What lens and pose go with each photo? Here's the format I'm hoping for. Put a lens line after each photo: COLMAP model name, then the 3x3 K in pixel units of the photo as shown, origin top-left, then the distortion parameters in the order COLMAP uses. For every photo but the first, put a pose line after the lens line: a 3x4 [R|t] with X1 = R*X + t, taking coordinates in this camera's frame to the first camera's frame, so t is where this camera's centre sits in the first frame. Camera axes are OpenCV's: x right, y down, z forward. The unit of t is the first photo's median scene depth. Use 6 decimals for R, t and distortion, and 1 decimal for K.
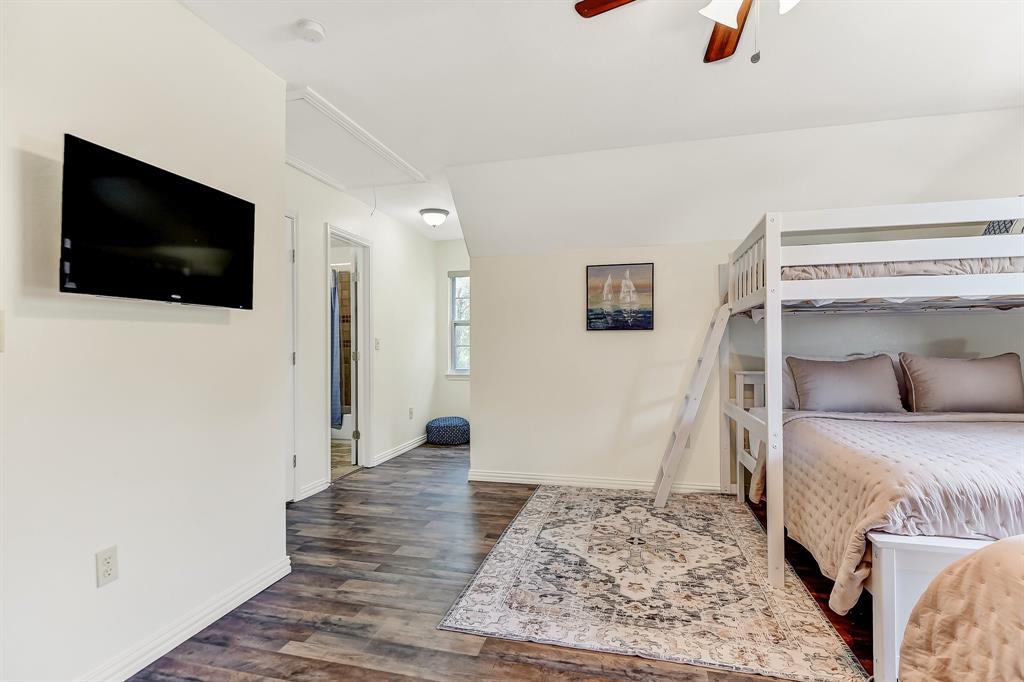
lens RADIAL K [[500.7, 0, 512.1], [0, 500.7, 344.6], [0, 0, 1]] dist [-0.005157, -0.009428]
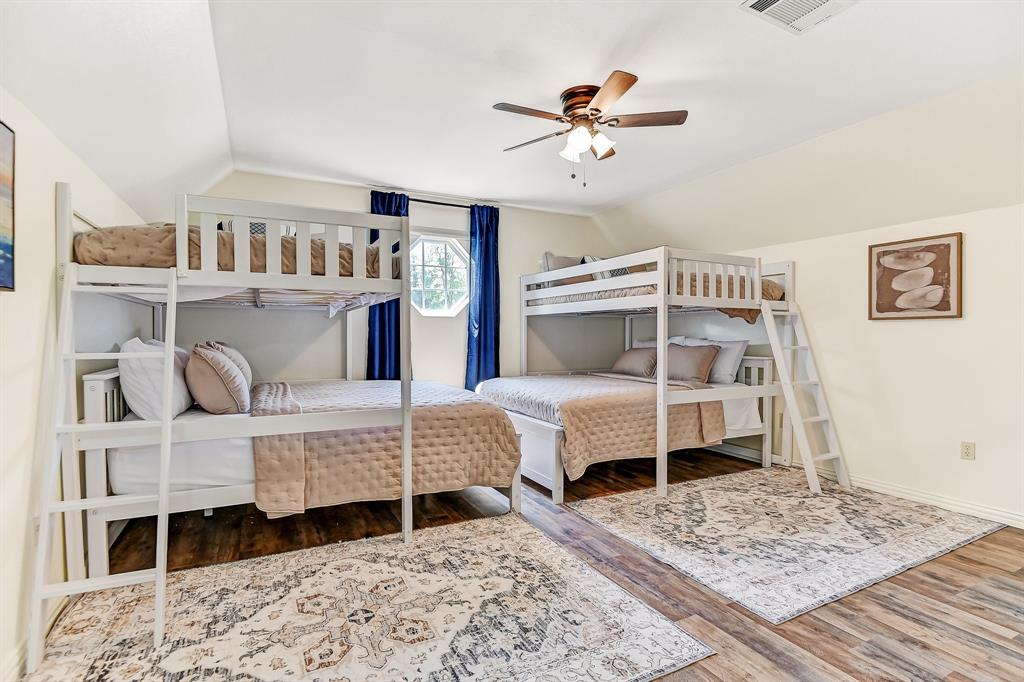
lens RADIAL K [[500.7, 0, 510.5], [0, 500.7, 339.7], [0, 0, 1]] dist [-0.005157, -0.009428]
pose [[0.662469, 0.011599, -0.748999, 0.628163], [-0.000453, 0.999886, 0.015084, -0.006186], [0.749089, -0.009654, 0.662399, -0.146100]]
